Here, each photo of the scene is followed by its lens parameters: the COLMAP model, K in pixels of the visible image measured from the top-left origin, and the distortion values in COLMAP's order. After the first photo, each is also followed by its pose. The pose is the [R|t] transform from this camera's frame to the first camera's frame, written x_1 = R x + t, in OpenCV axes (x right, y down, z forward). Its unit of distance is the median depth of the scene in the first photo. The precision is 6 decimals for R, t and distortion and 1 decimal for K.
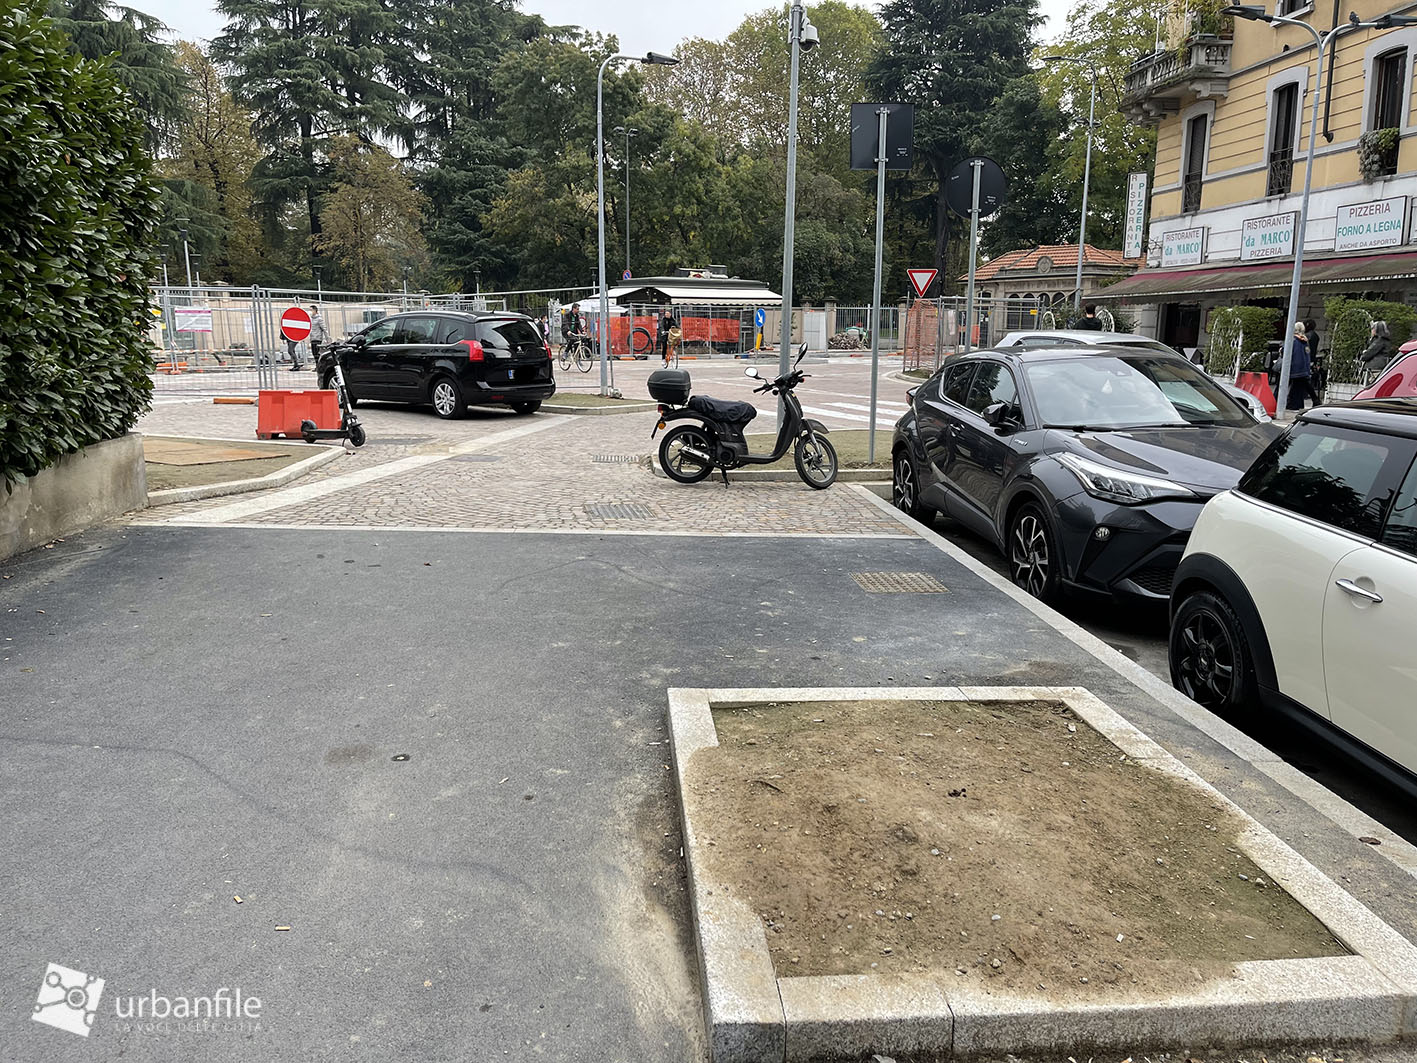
lens RADIAL K [[1088.4, 0, 710.5], [0, 1088.4, 533.6], [0, 0, 1]] dist [0.074532, -0.074993]
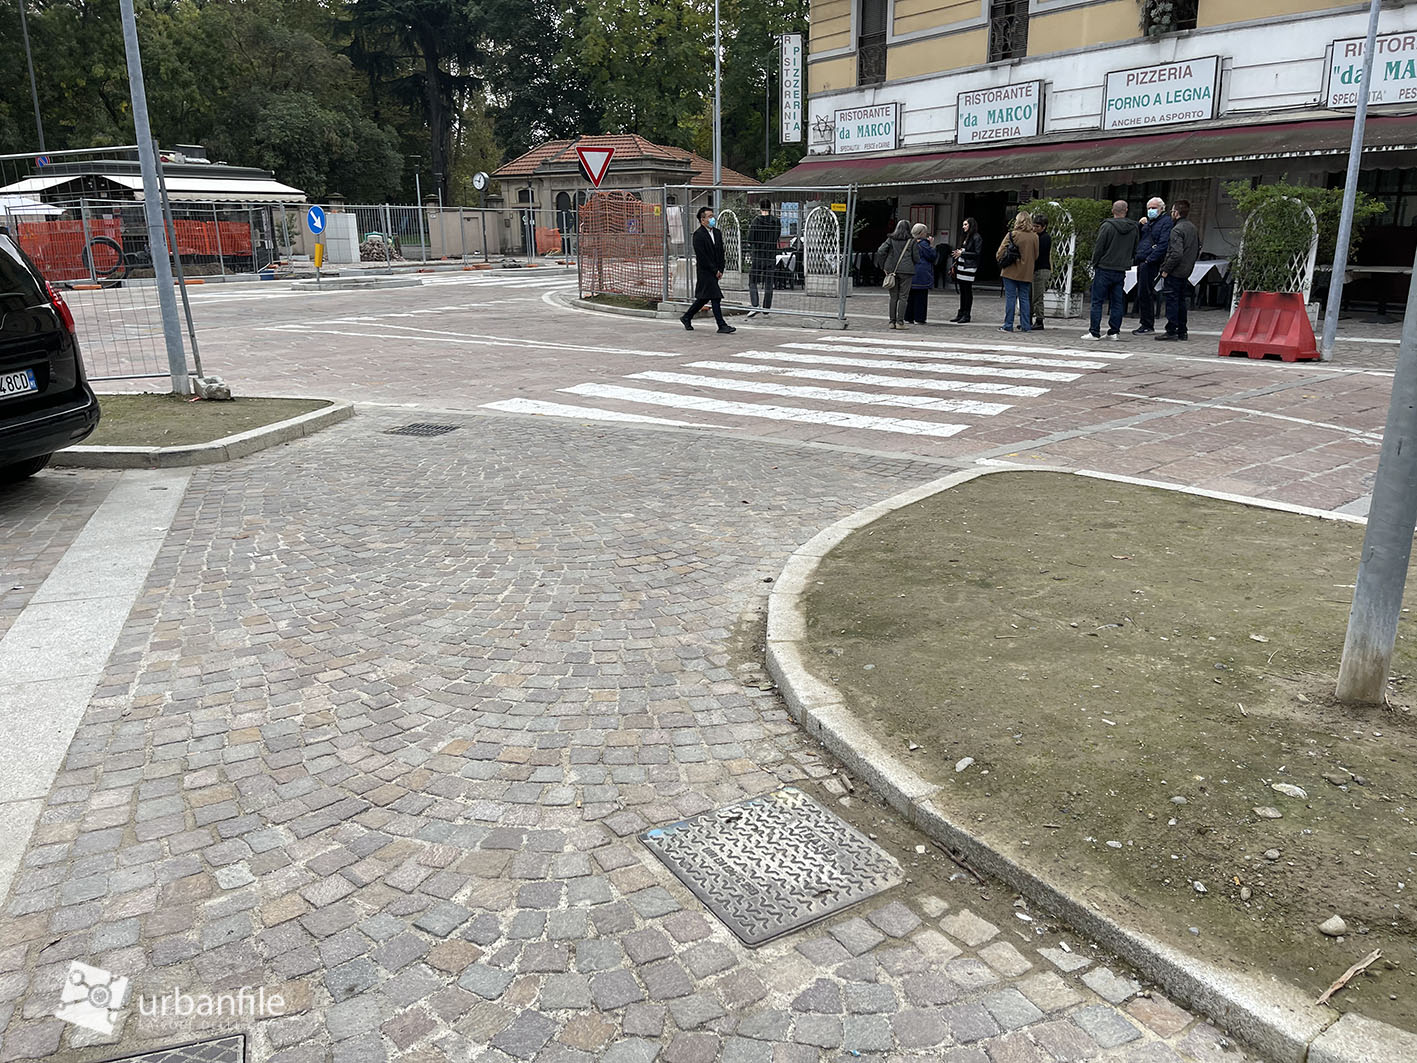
lens RADIAL K [[1088.4, 0, 719.6], [0, 1088.4, 532.8], [0, 0, 1]] dist [0.074532, -0.074993]
pose [[0.885820, -0.138753, 0.442799, -0.069506], [0.102072, 0.989139, 0.105757, -0.059938], [-0.452664, -0.048484, 0.890362, 0.306938]]
